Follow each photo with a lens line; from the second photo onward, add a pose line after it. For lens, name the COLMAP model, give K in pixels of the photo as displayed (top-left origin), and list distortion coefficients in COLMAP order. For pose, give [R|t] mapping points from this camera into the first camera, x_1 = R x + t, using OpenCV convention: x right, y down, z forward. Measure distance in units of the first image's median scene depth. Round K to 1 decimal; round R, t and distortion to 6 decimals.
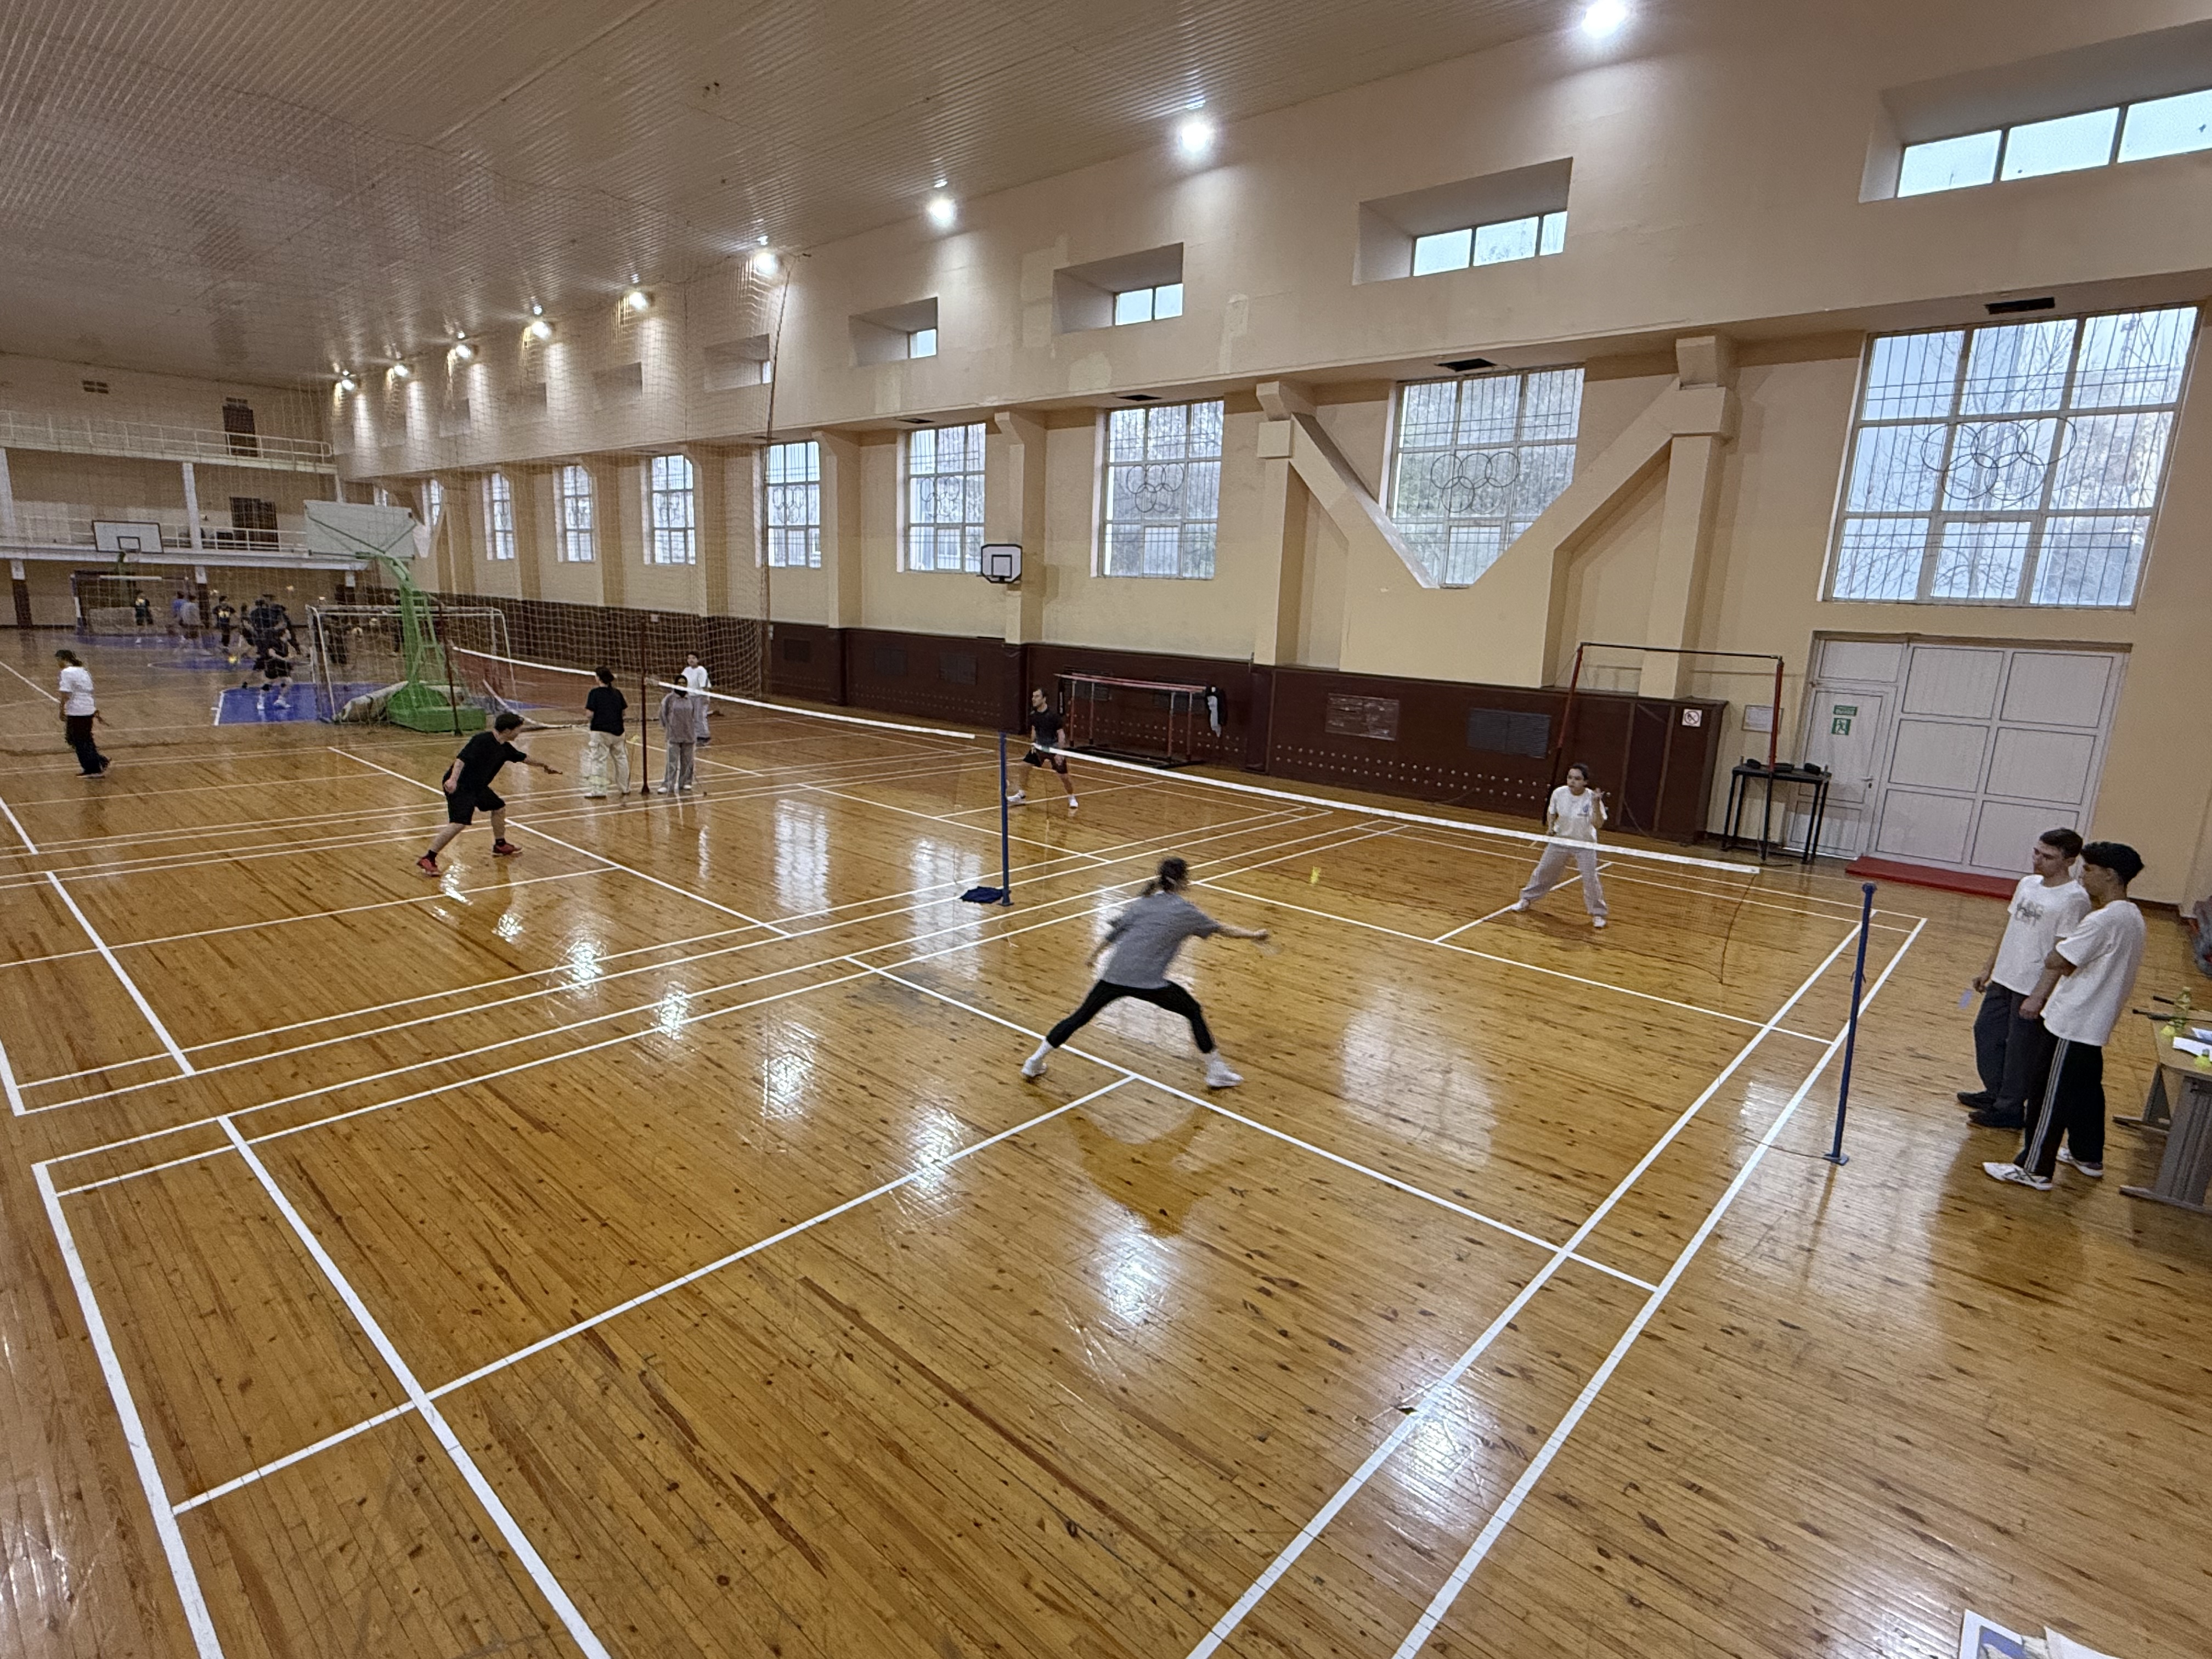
lens RADIAL K [[1124.1, 0, 1106.0], [0, 1124.1, 829.5], [0, 0, 1]] dist [-0.021697, 0.000869]
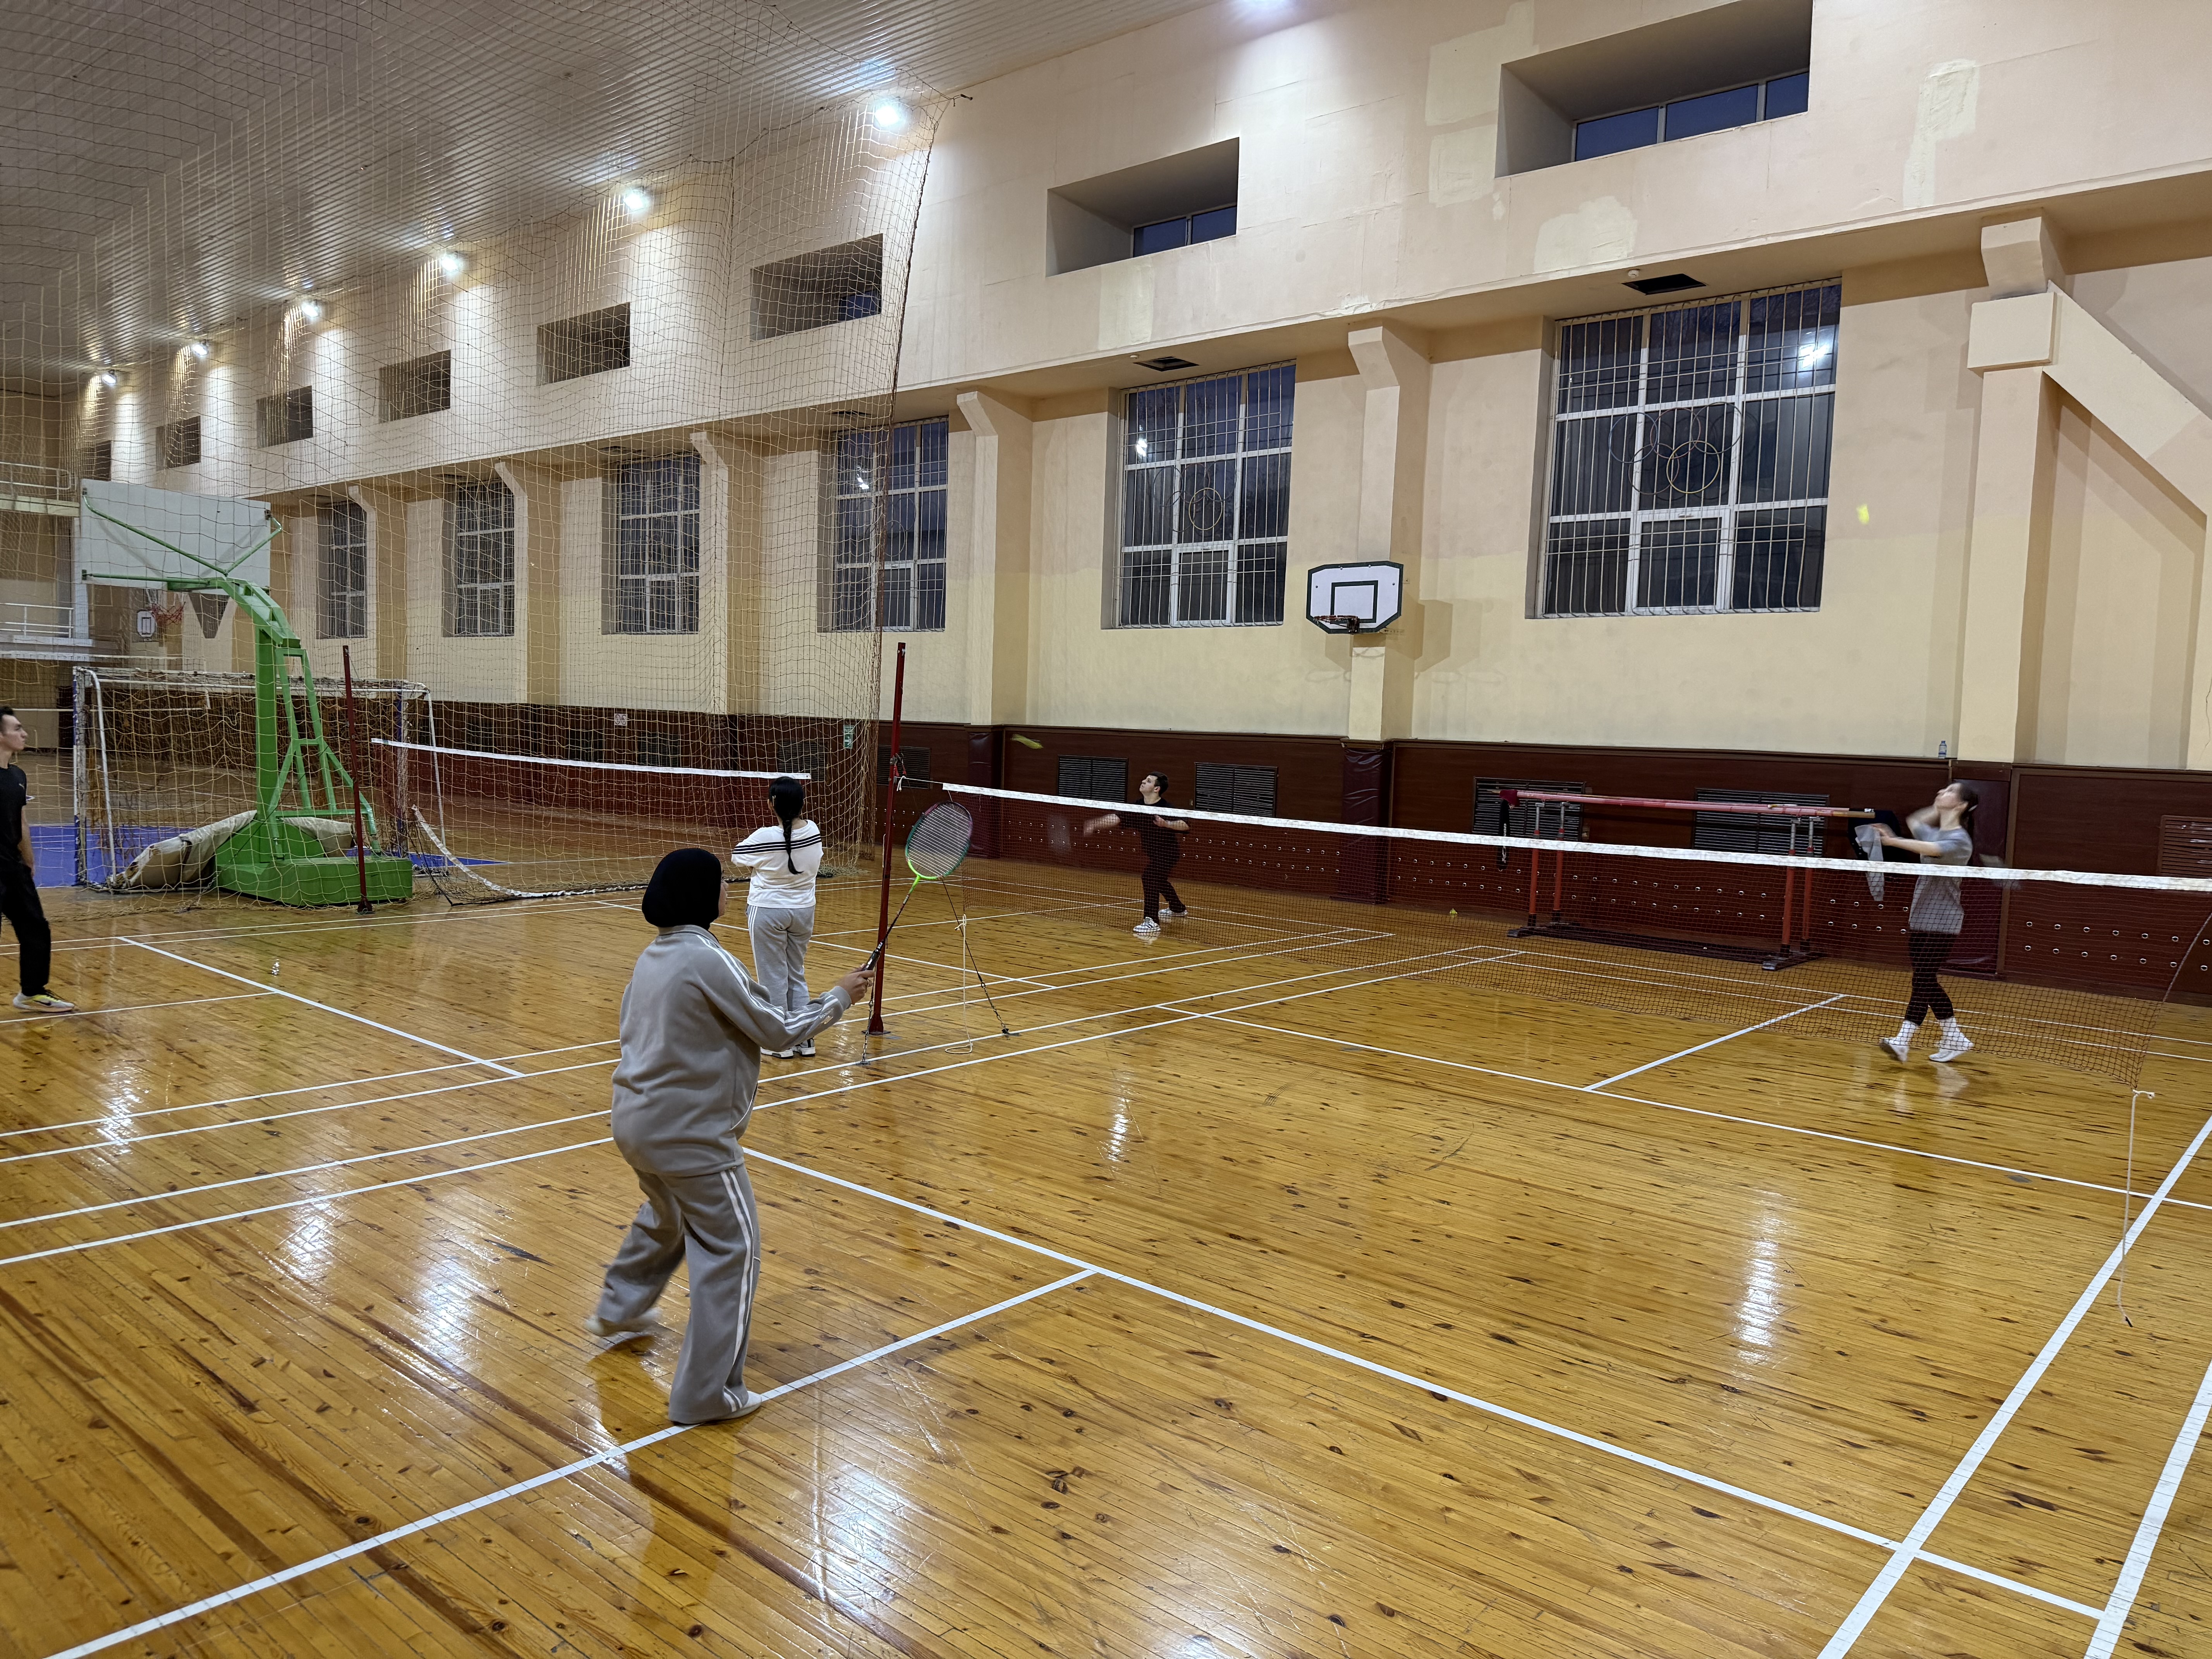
lens RADIAL K [[1560.6, 0, 1106.0], [0, 1560.6, 829.5], [0, 0, 1]] dist [0.006515, -0.032122]
pose [[0.999892, -0.006994, 0.012921, -0.225793], [0.008726, 0.990222, -0.139226, -0.018028], [-0.011820, 0.139324, 0.990176, 0.259003]]
